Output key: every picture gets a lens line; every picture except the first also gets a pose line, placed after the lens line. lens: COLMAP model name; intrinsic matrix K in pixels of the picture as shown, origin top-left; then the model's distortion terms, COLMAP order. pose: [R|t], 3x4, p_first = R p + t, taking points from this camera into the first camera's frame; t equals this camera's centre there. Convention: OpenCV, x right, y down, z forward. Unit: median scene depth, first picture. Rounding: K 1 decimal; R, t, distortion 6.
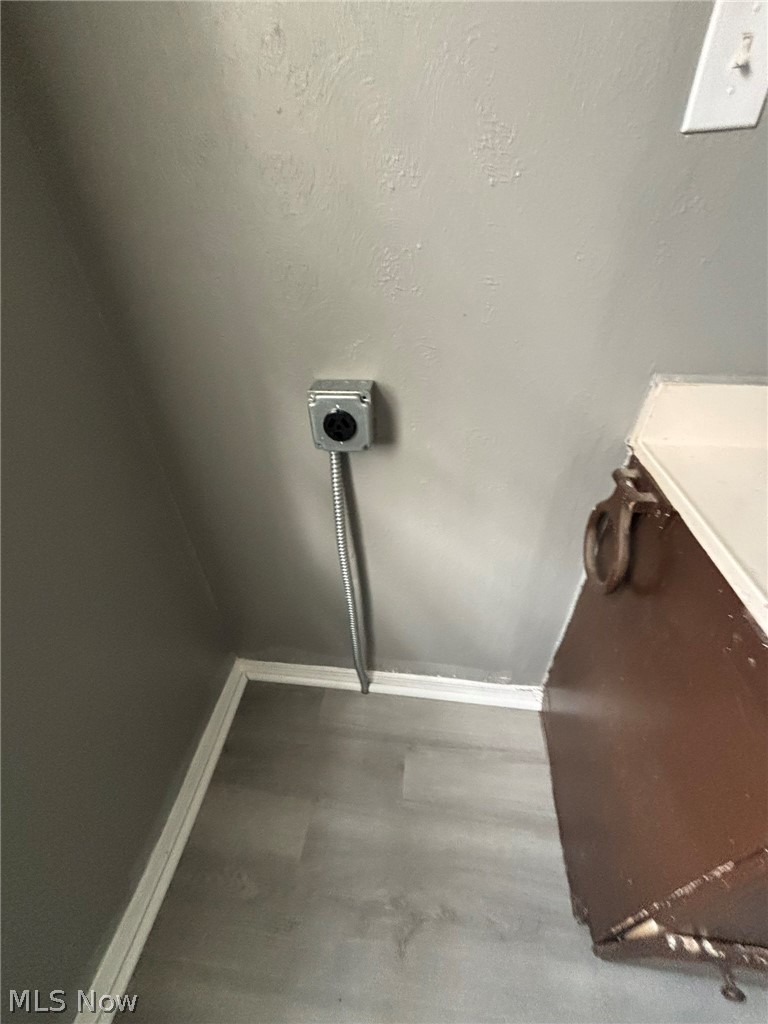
lens RADIAL K [[424.0, 0, 384.0], [0, 424.0, 512.0], [0, 0, 1]] dist [0.001119, 0.000052]
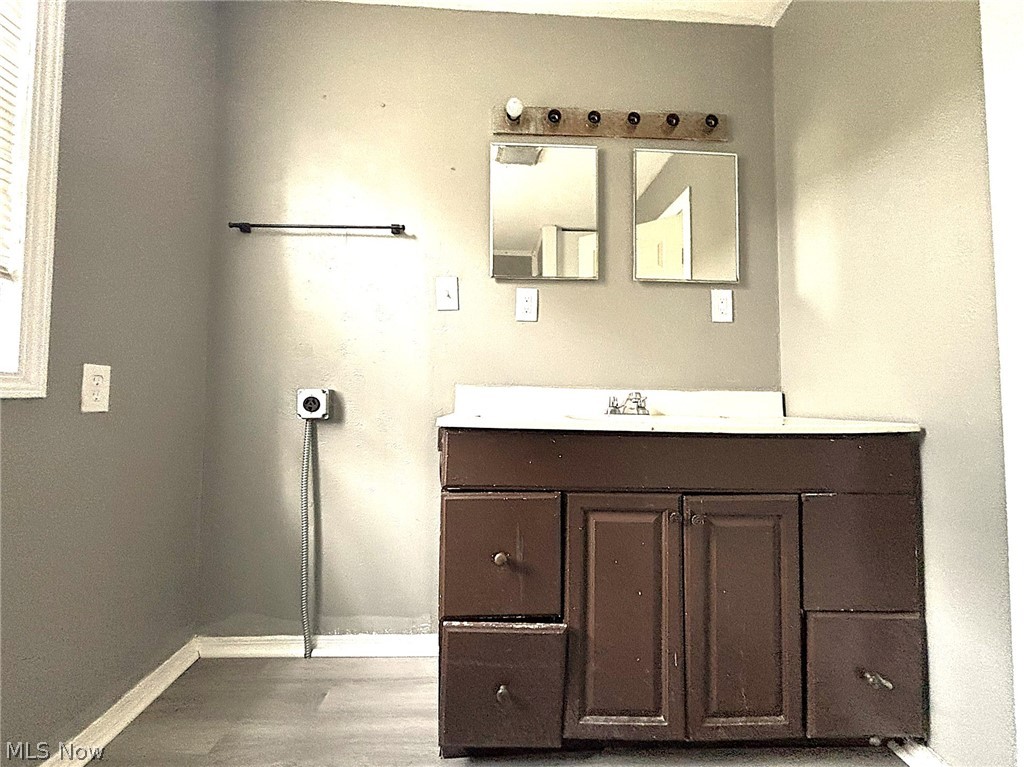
lens RADIAL K [[424.0, 0, 512.0], [0, 424.0, 383.5], [0, 0, 1]] dist [0.001119, 0.000052]
pose [[0.979349, 0.050594, 0.195744, 0.255340], [0.076407, 0.803759, -0.590029, 0.581317], [-0.187183, 0.592800, 0.783295, -0.509082]]
